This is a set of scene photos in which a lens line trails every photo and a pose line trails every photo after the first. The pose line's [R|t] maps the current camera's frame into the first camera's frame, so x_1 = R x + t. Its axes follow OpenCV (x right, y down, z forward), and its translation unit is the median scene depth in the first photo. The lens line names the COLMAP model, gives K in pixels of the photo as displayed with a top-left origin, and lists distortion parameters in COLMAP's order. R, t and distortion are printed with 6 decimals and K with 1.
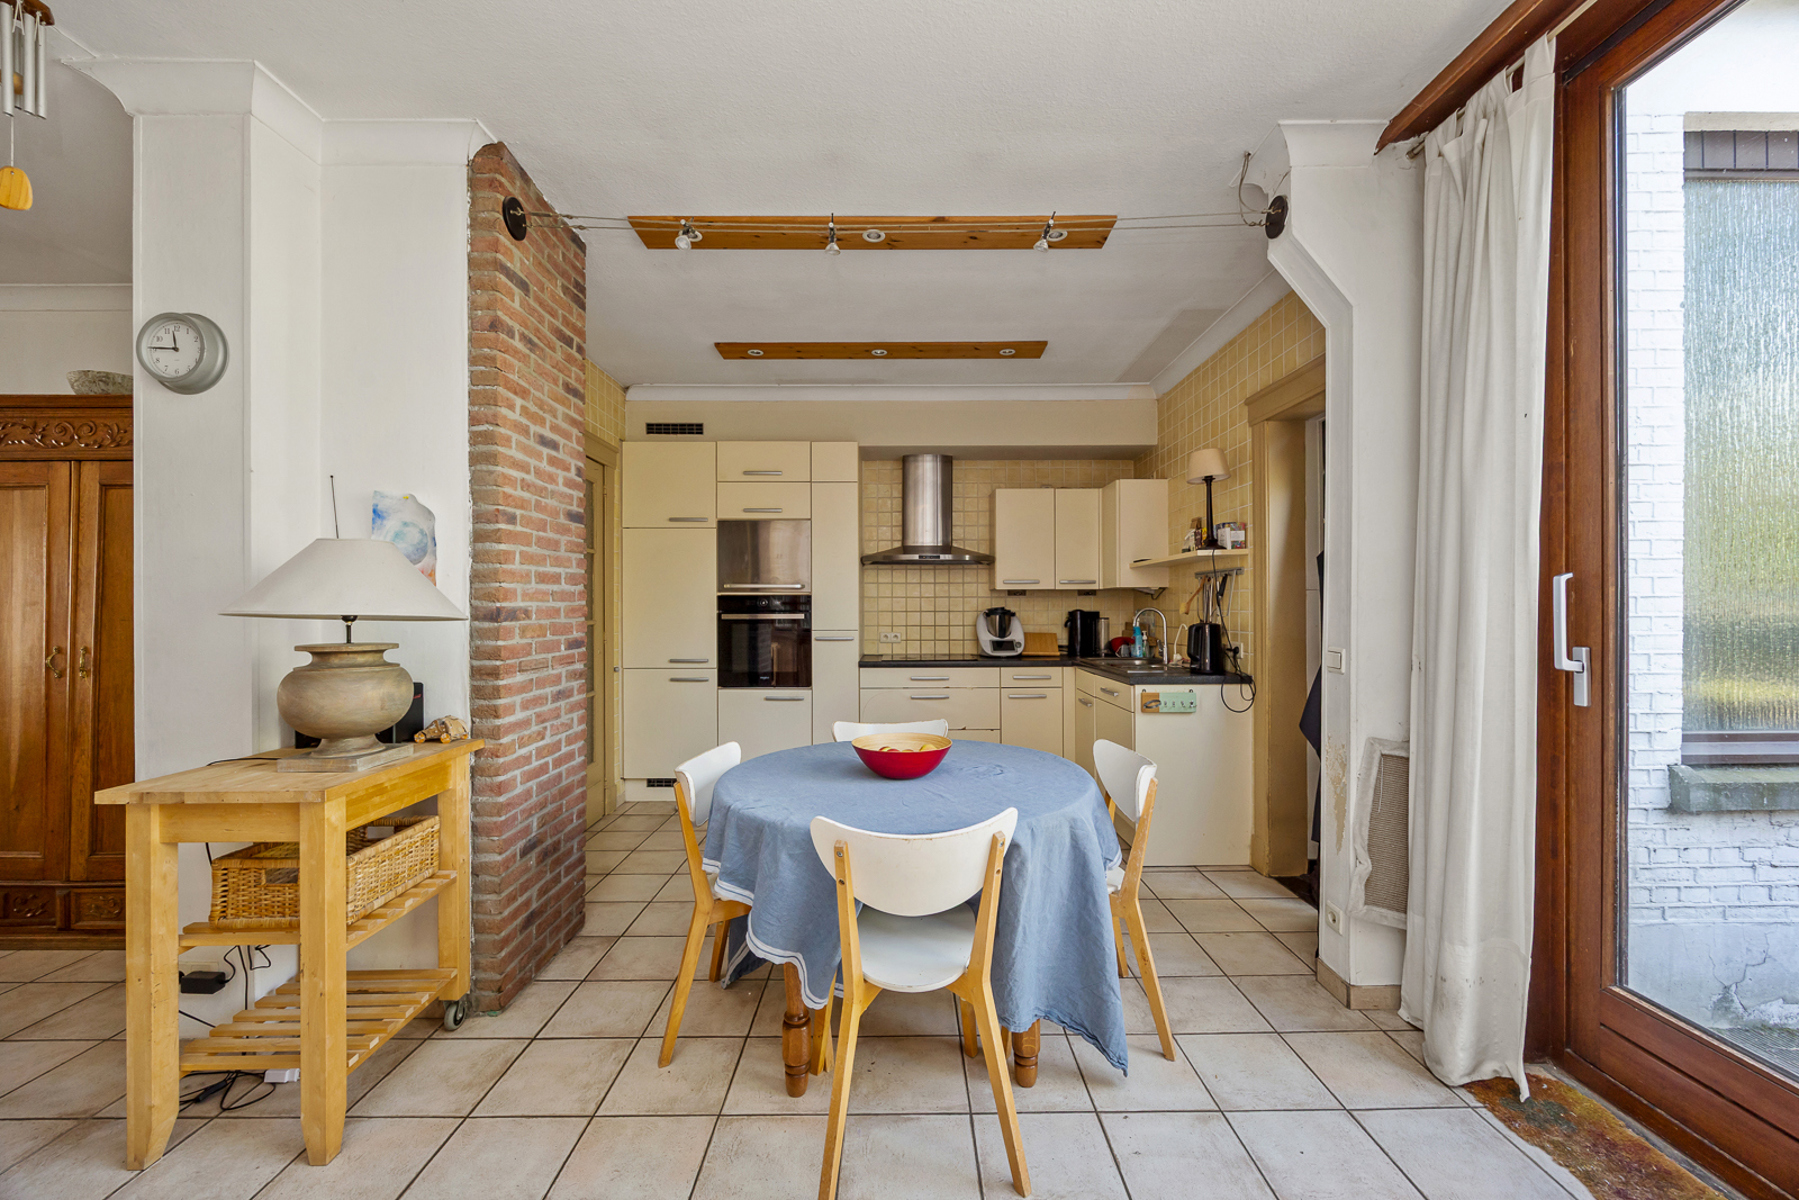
lens RADIAL K [[697.2, 0, 897.7], [0, 697.2, 602.1], [0, 0, 1]] dist [-0.000837, -0.000138]
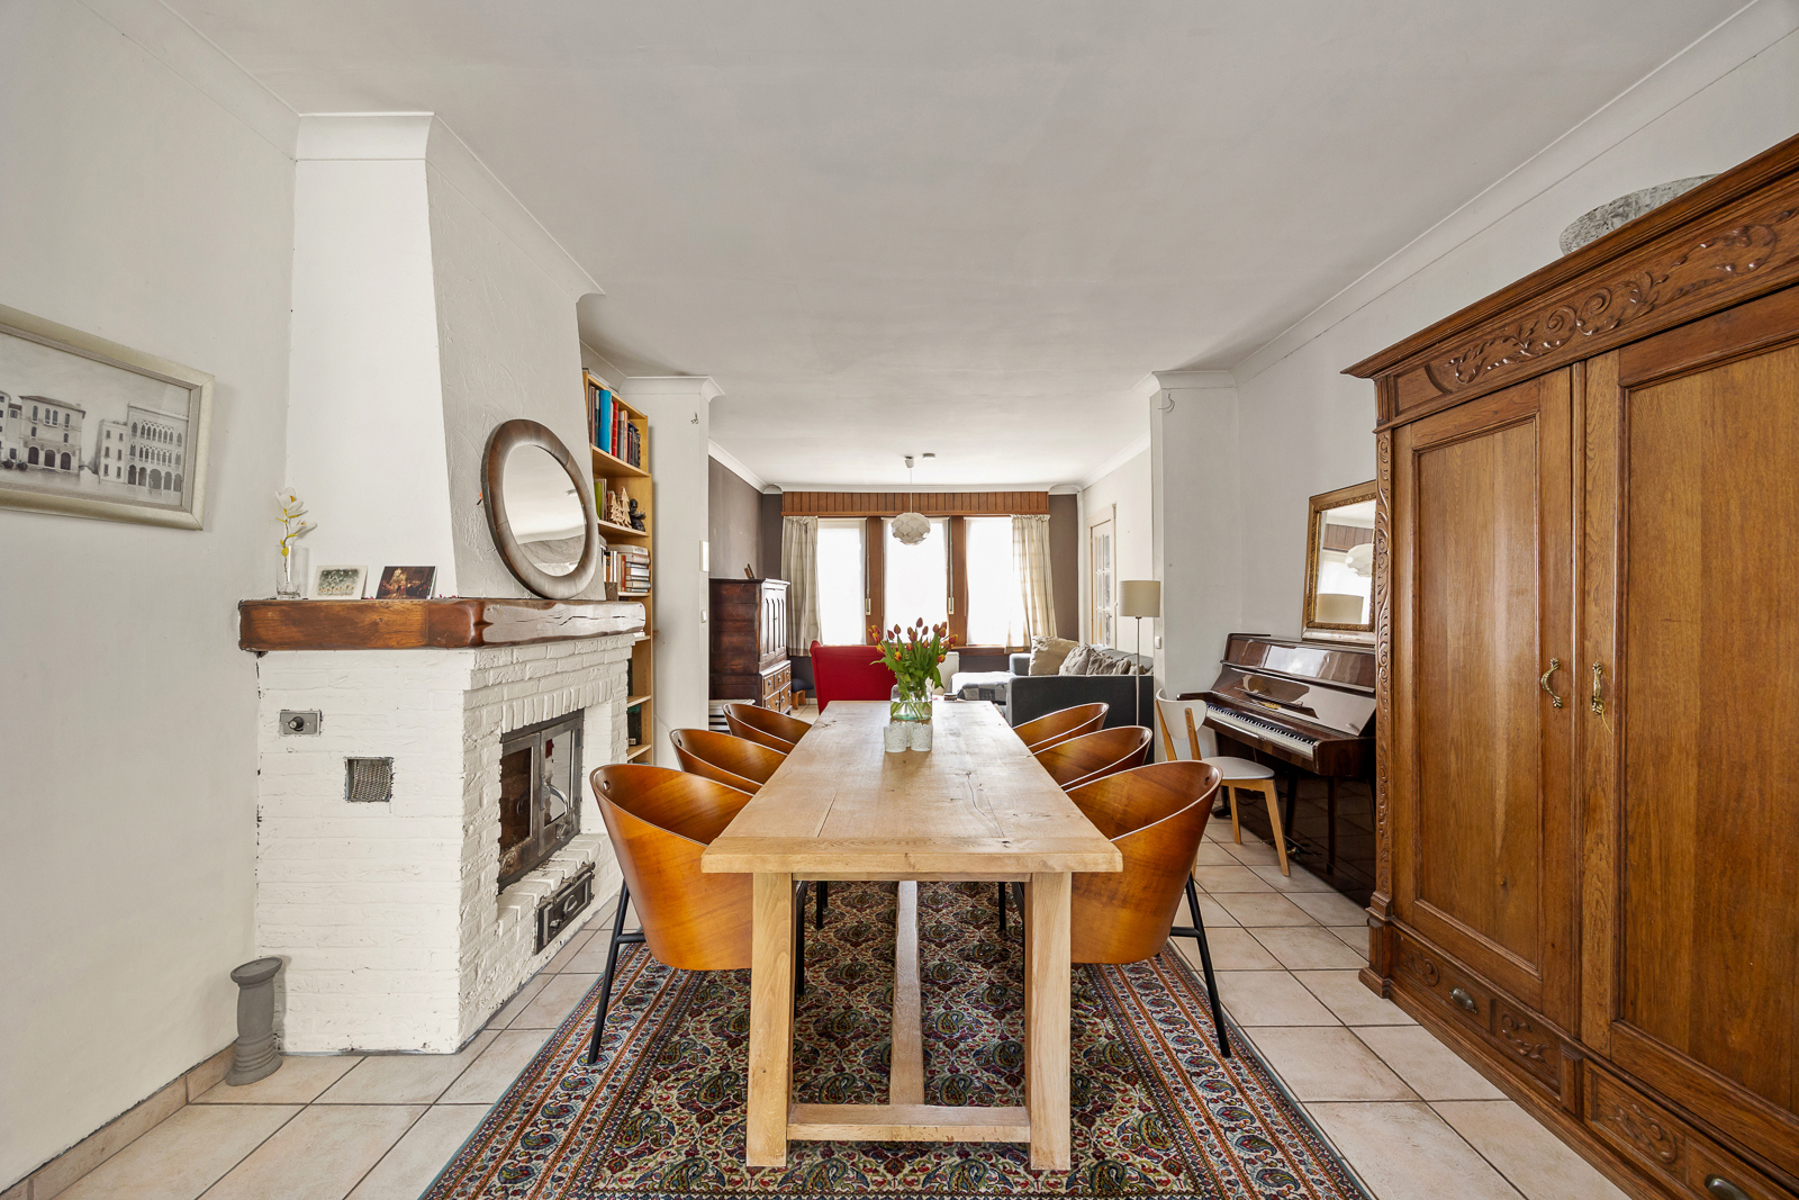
lens RADIAL K [[697.2, 0, 897.5], [0, 697.2, 598.7], [0, 0, 1]] dist [-0.000837, -0.000138]
pose [[-0.005698, -0.004069, -0.999975, -0.556641], [0.008228, 0.999958, -0.004116, 0.006259], [0.999950, -0.008251, -0.005664, 0.393549]]
